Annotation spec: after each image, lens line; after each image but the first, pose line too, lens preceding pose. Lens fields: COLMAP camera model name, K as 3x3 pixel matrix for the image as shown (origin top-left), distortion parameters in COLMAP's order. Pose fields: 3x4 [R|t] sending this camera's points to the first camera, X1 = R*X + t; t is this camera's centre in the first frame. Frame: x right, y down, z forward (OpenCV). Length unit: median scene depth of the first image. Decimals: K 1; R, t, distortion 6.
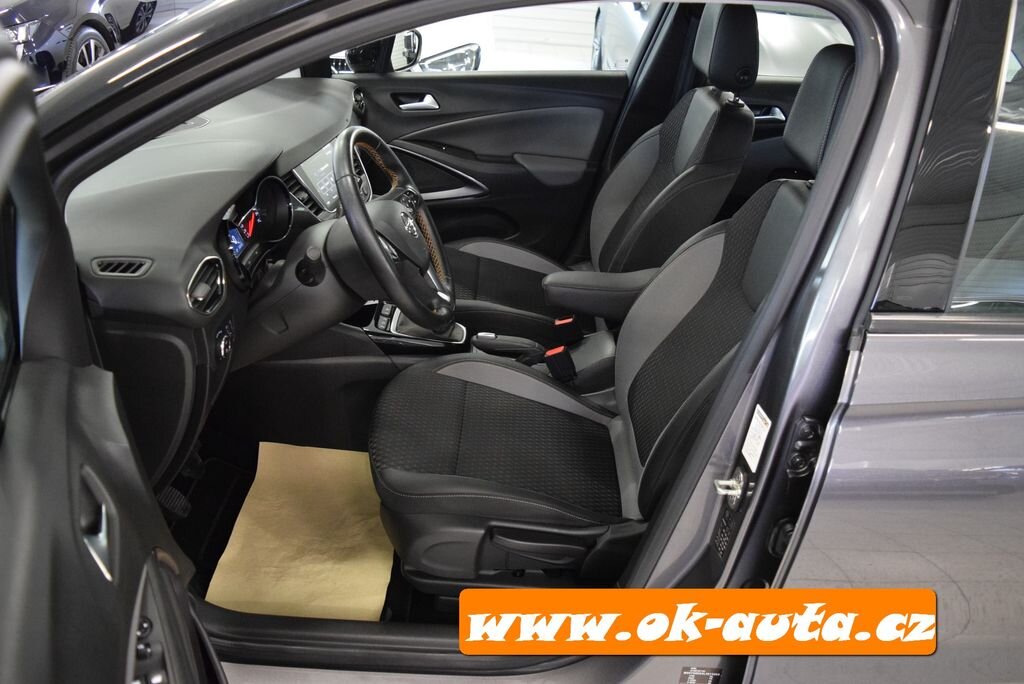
lens RADIAL K [[802.7, 0, 514.4], [0, 802.7, 342.2], [0, 0, 1]] dist [-0.085326, 0.009703]
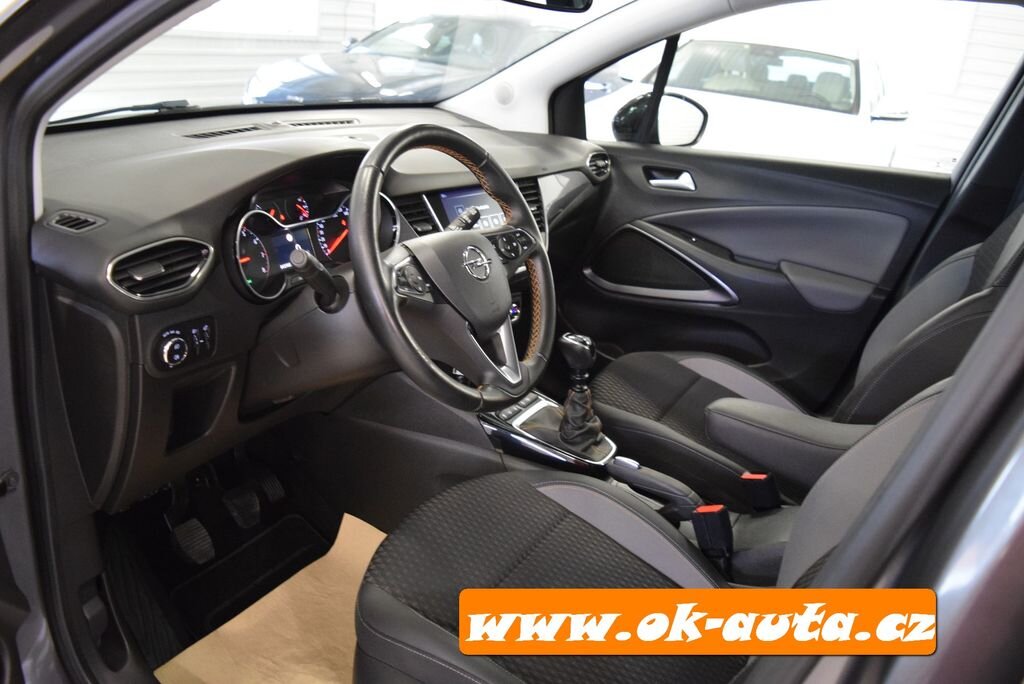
lens RADIAL K [[815.1, 0, 512.0], [0, 815.1, 342.0], [0, 0, 1]] dist [-0.069049, 0.008738]
pose [[0.872070, 0.200505, -0.446422, 0.146736], [-0.272953, 0.956429, -0.103635, -0.006044], [0.406191, 0.212229, 0.888801, 0.217281]]
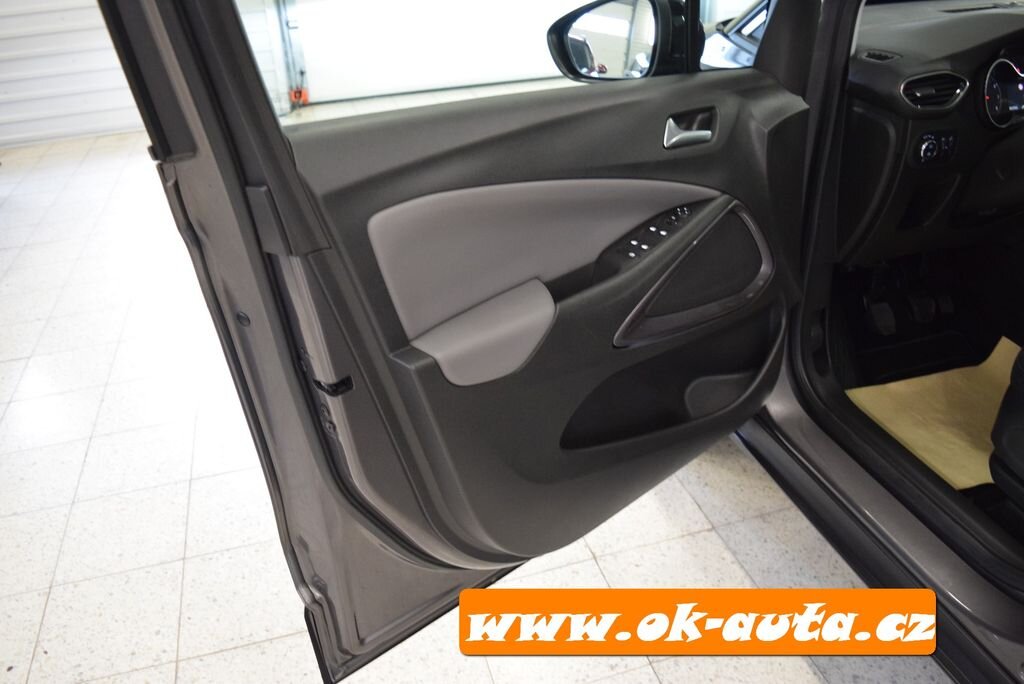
lens RADIAL K [[806.9, 0, 514.8], [0, 806.9, 340.6], [0, 0, 1]] dist [-0.087361, 0.012178]
pose [[0.289835, 0.409347, -0.865119, 0.289956], [-0.414449, 0.868451, 0.272073, 0.095480], [0.862686, 0.279692, 0.421361, 0.039740]]
